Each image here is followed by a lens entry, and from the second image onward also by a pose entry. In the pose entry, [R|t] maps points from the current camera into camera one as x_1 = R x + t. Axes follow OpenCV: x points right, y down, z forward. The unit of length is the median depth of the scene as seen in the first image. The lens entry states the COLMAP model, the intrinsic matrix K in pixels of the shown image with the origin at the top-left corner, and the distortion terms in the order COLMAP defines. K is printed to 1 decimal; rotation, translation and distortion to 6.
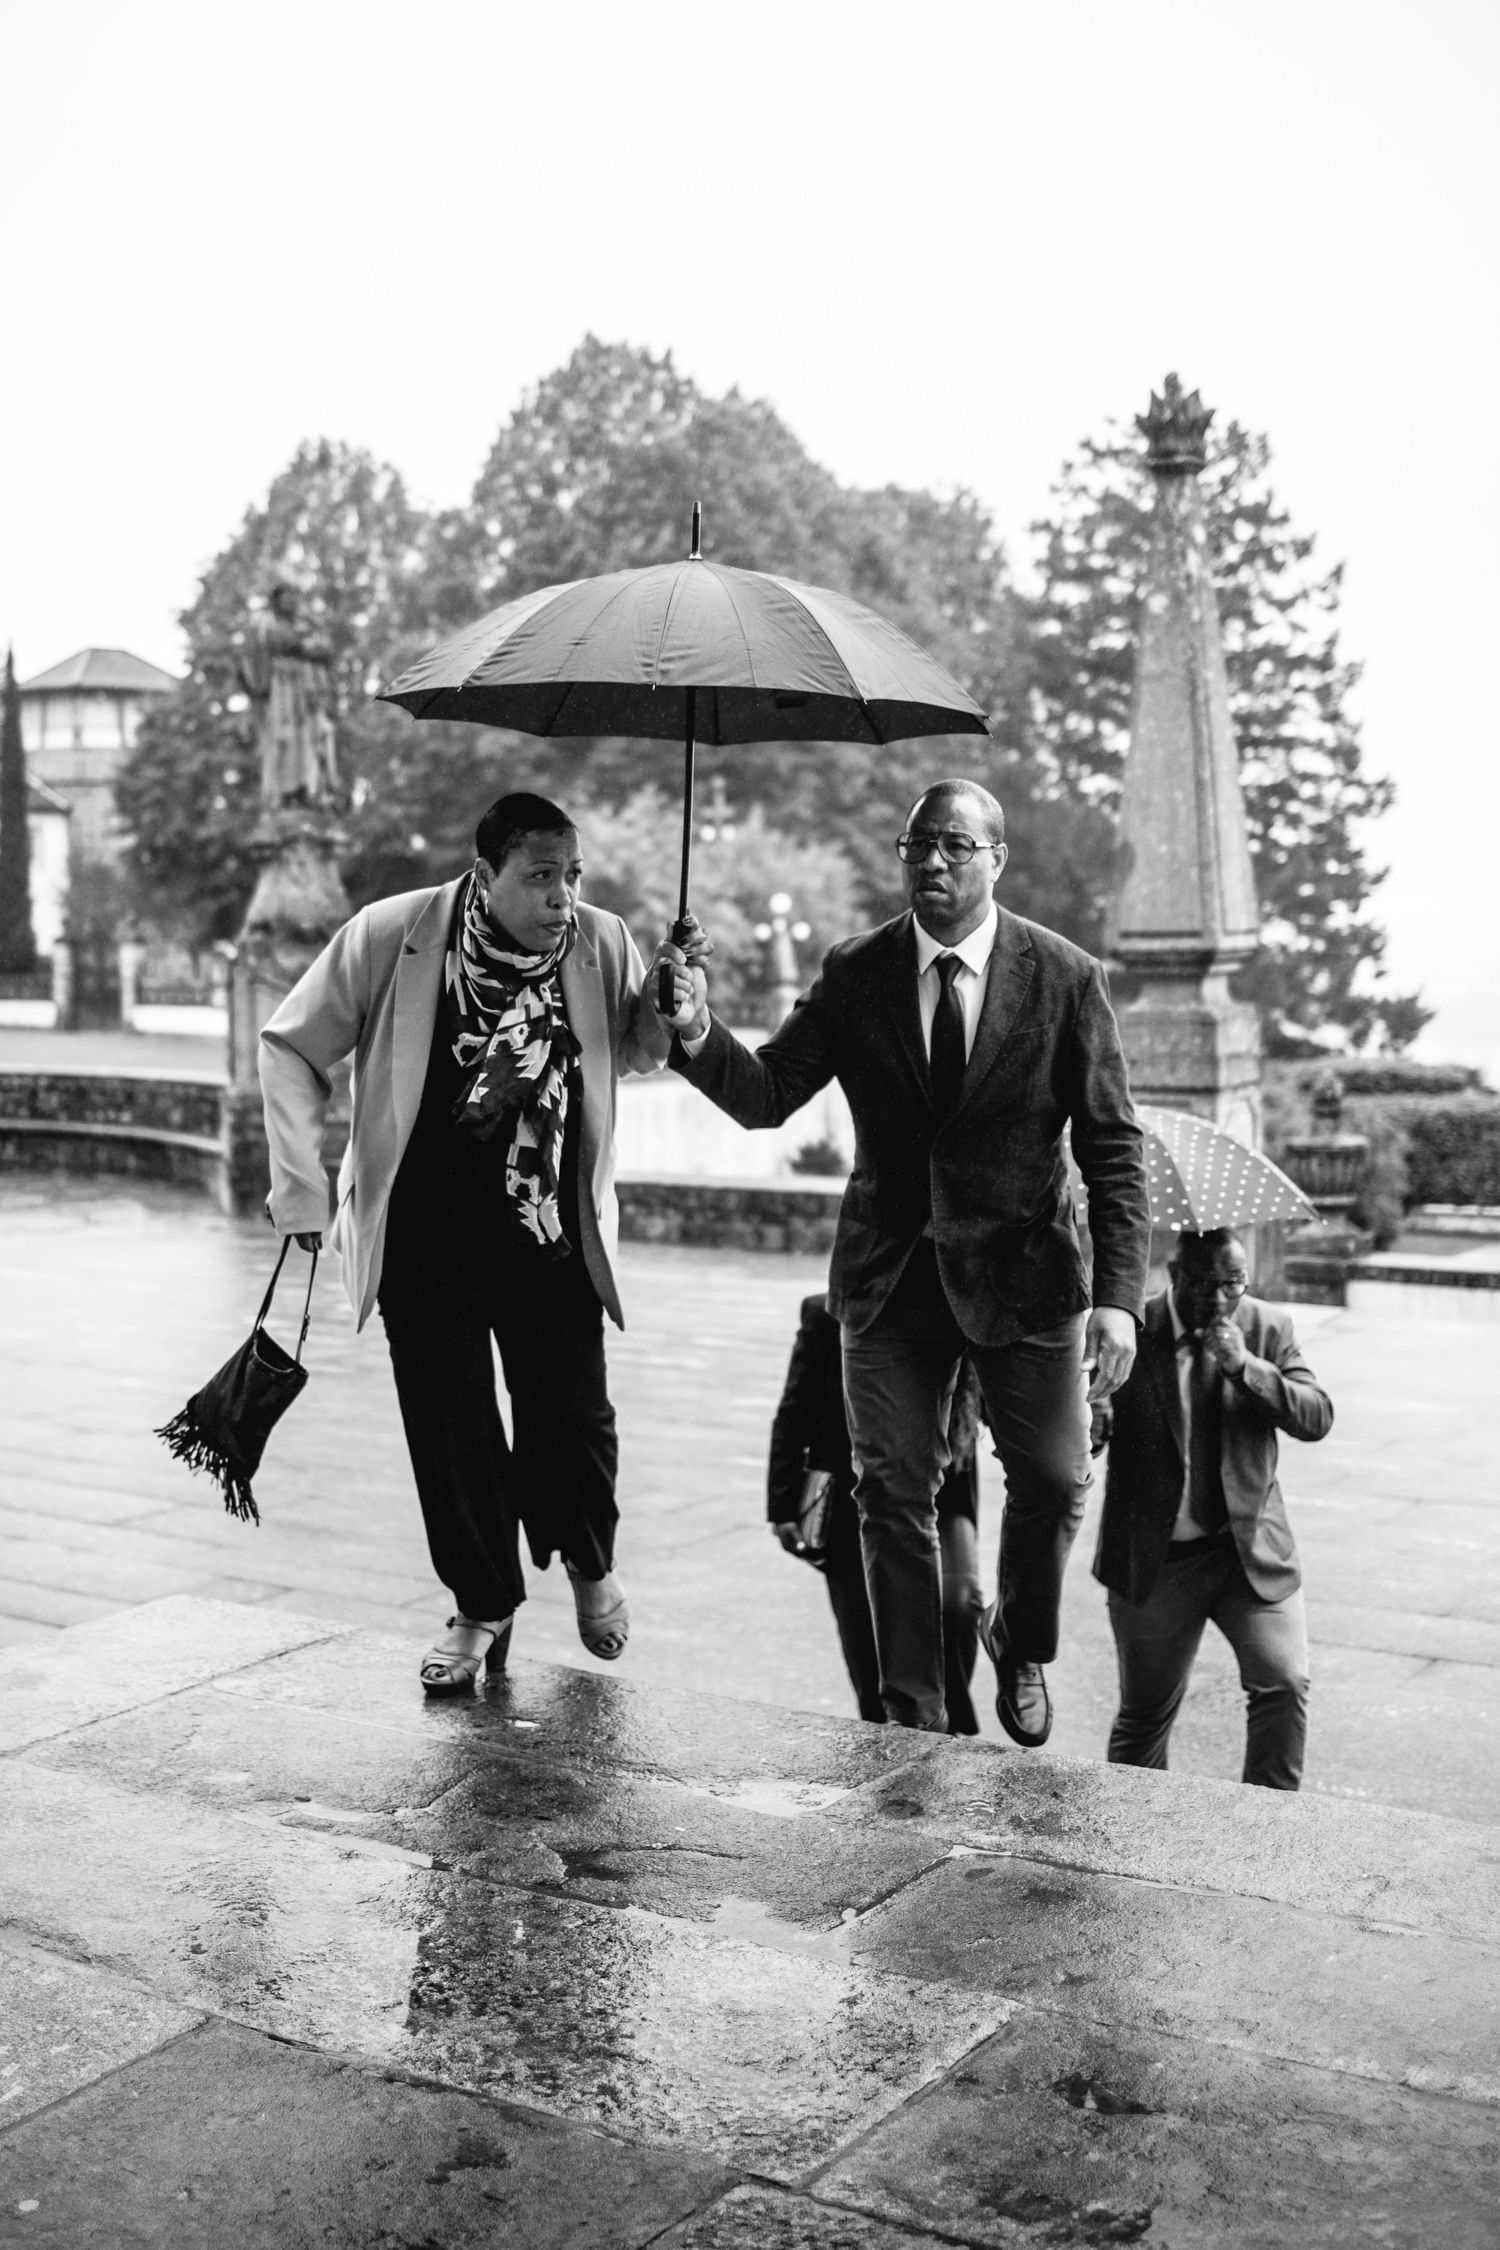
lens RADIAL K [[2393.4, 0, 750.0], [0, 2393.4, 1125.0], [0, 0, 1]] dist [-0.186483, 0.084503]
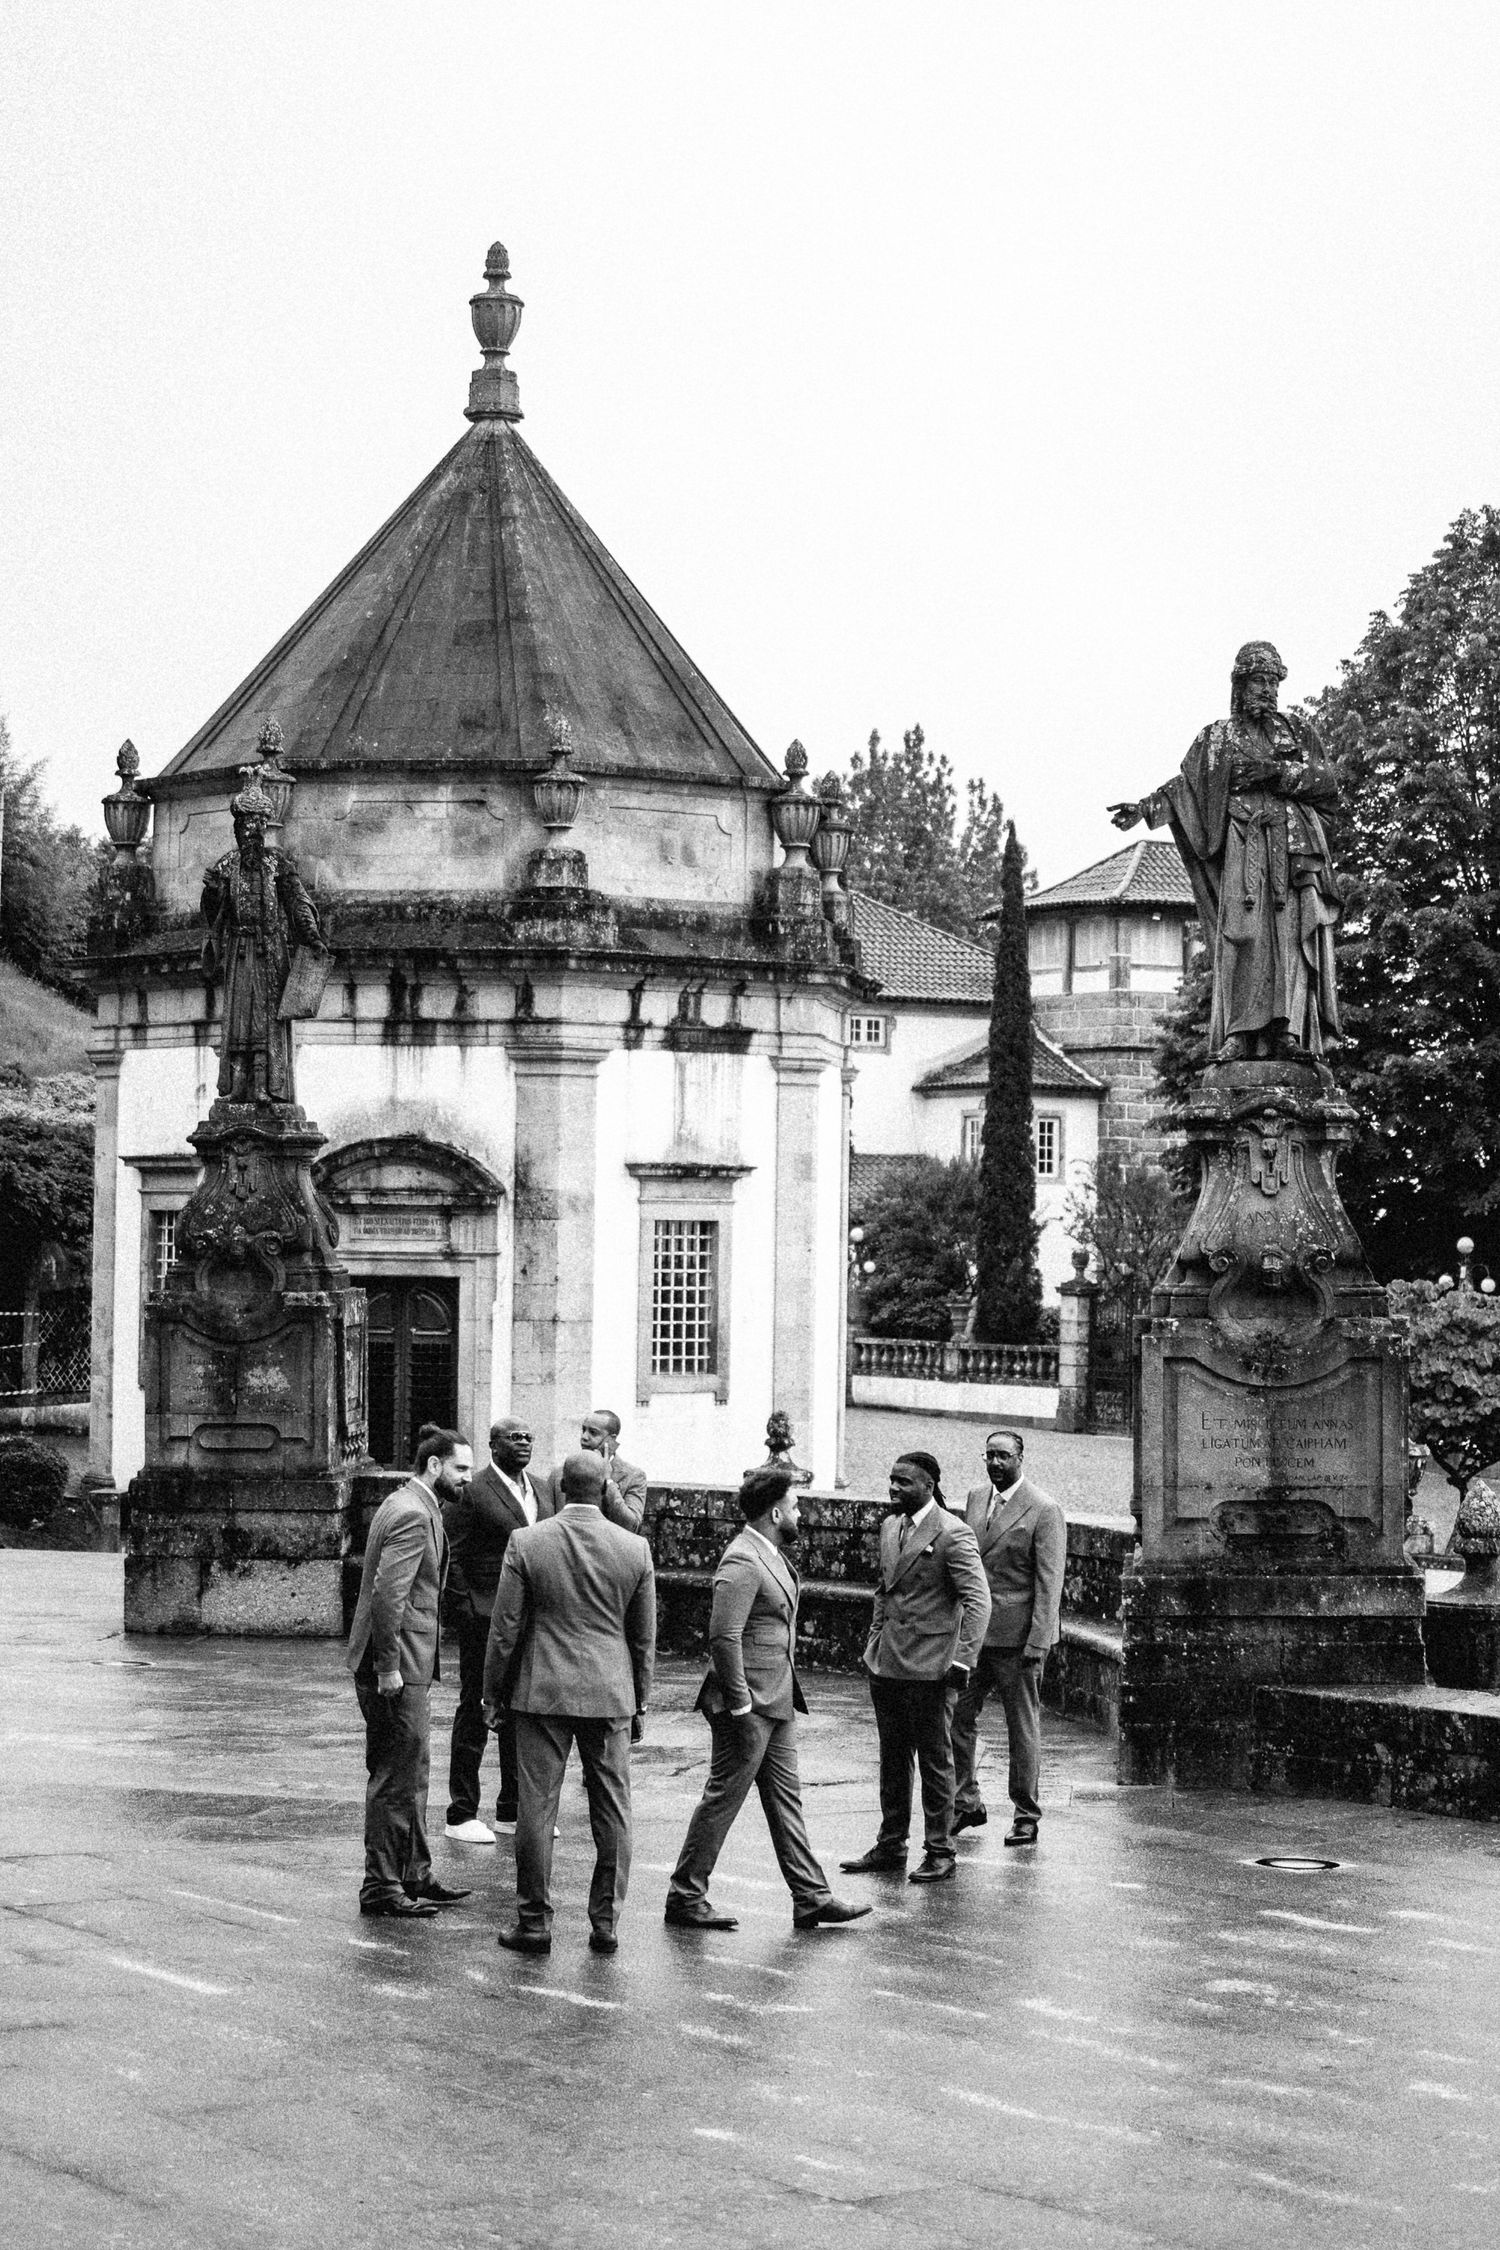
lens RADIAL K [[4263.9, 0, 750.0], [0, 4263.9, 1125.0], [0, 0, 1]] dist [0.008498, 0.074942]
pose [[0.953235, 0.009495, -0.302080, -0.022288], [-0.044793, 0.992906, -0.110138, 0.010019], [0.298892, 0.118519, 0.946899, -0.141969]]
